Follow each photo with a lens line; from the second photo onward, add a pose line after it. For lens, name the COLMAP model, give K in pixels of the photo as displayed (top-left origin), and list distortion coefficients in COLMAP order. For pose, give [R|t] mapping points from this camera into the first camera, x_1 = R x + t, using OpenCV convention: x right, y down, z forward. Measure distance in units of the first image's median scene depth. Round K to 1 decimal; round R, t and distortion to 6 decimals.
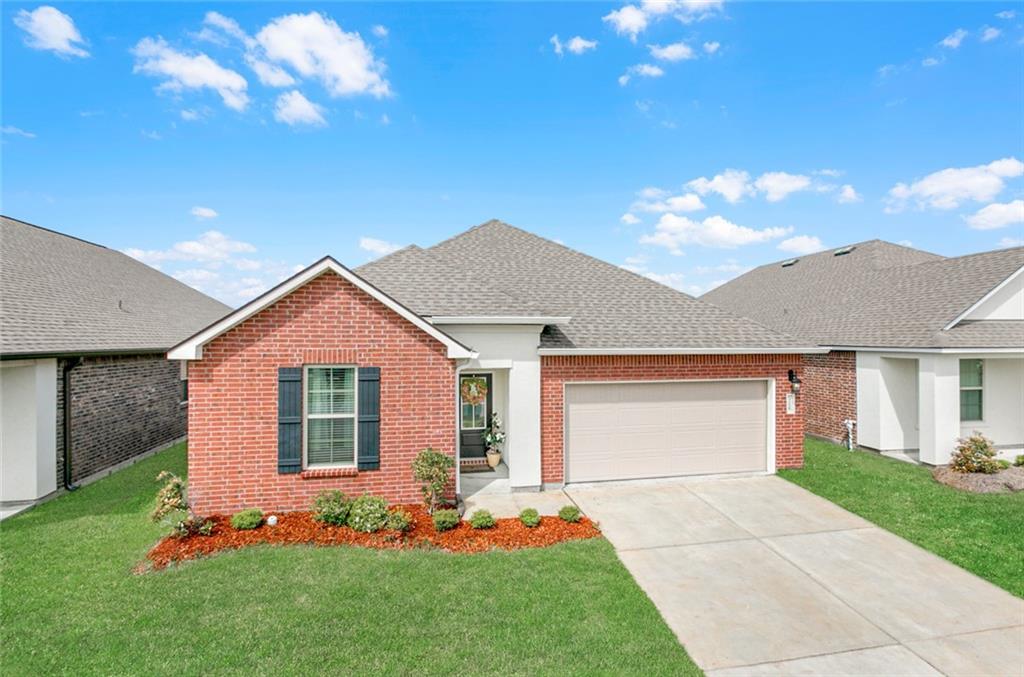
lens RADIAL K [[452.7, 0, 513.1], [0, 452.7, 331.3], [0, 0, 1]] dist [-0.001443, 0.000198]
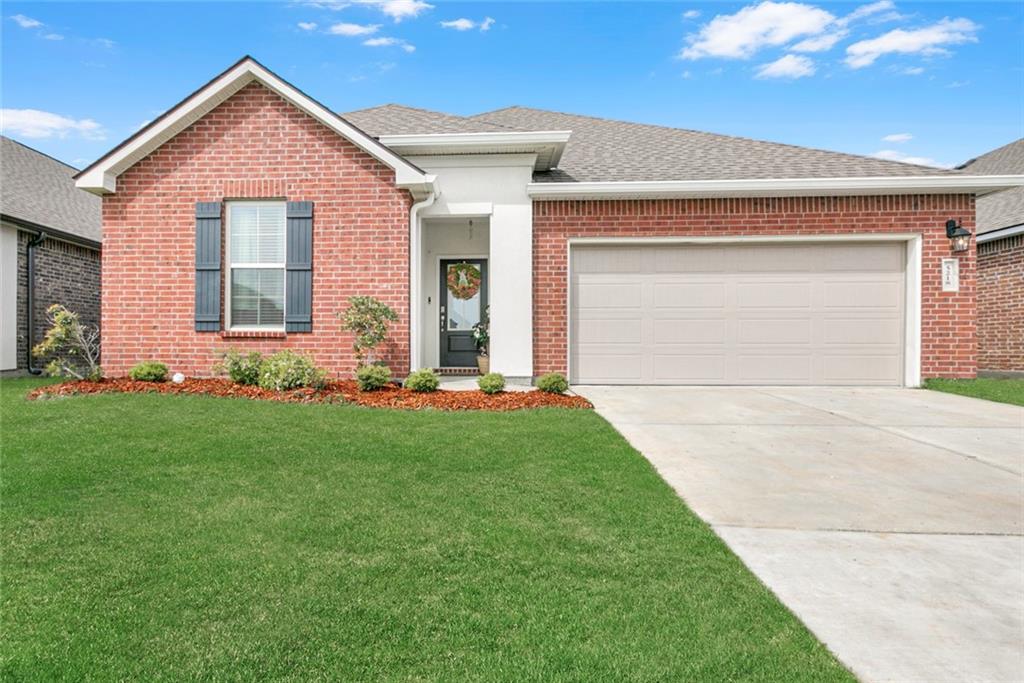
lens RADIAL K [[485.4, 0, 484.3], [0, 485.4, 363.9], [0, 0, 1]] dist [0.000857, -0.000238]
pose [[0.972093, 0.002057, -0.234588, 0.192001], [-0.000906, 0.999987, 0.005016, 0.360514], [0.234595, -0.004664, 0.972082, 0.261201]]
